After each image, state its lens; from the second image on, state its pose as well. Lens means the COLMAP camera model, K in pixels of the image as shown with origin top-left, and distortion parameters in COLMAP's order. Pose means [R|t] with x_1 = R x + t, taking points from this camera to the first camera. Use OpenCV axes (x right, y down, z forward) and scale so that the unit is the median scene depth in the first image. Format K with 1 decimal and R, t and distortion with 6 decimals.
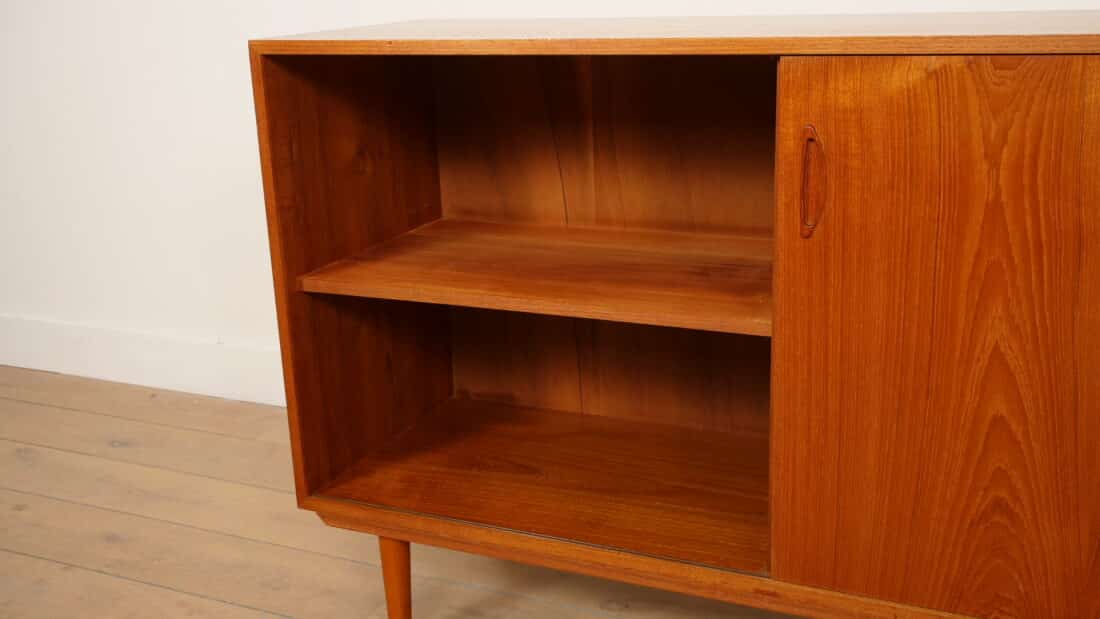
lens RADIAL K [[1174.4, 0, 547.7], [0, 1174.4, 311.9], [0, 0, 1]] dist [0.013055, 0.009742]
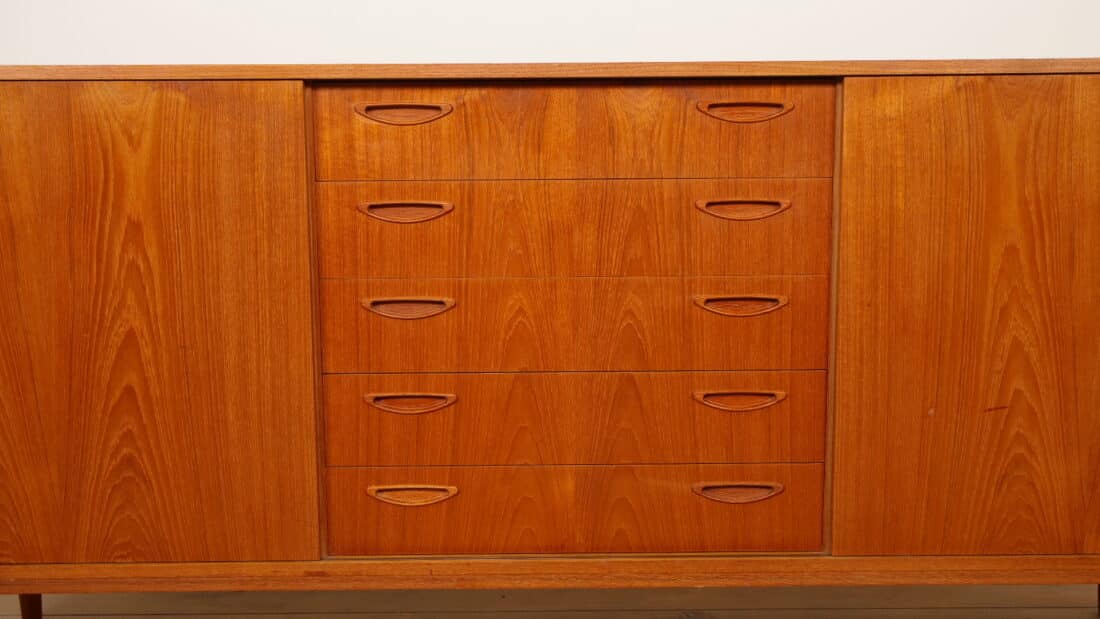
lens RADIAL K [[1086.4, 0, 550.5], [0, 1086.4, 294.7], [0, 0, 1]] dist [0.010581, 0.022555]
pose [[0.906383, -0.029548, 0.421422, 0.456867], [0.089979, 0.988164, -0.124240, 0.194682], [-0.412763, 0.150528, 0.898314, -0.256057]]
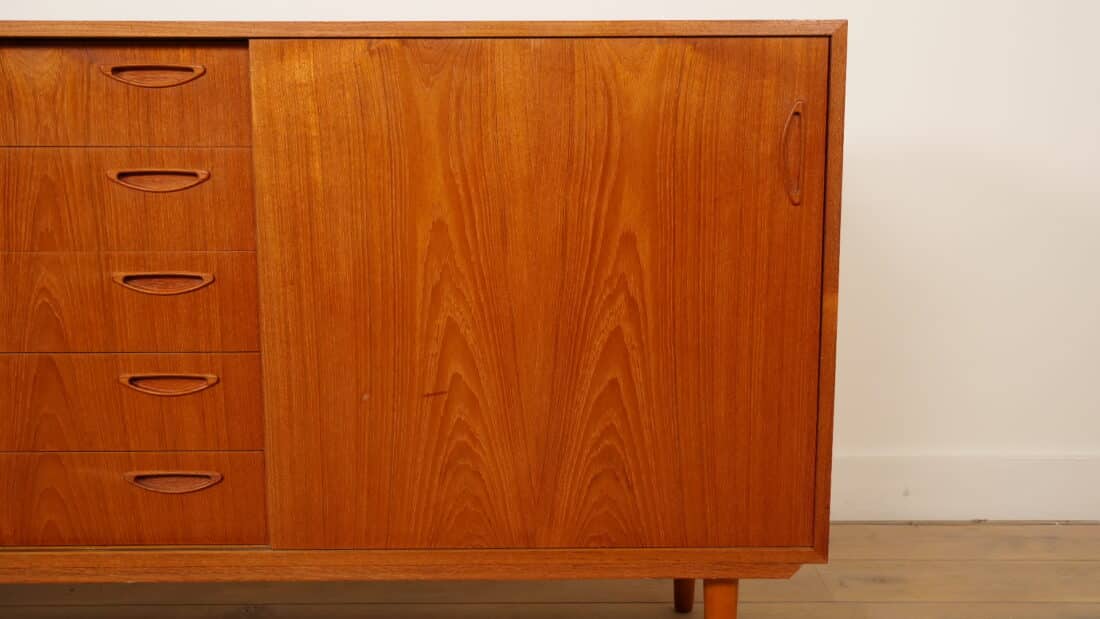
lens RADIAL K [[1154.1, 0, 538.8], [0, 1154.1, 287.0], [0, 0, 1]] dist [0.019520, 0.014551]
pose [[0.907732, -0.031181, 0.418391, 0.976957], [0.084162, 0.990497, -0.108776, 0.240710], [-0.411023, 0.133952, 0.901730, -0.488574]]
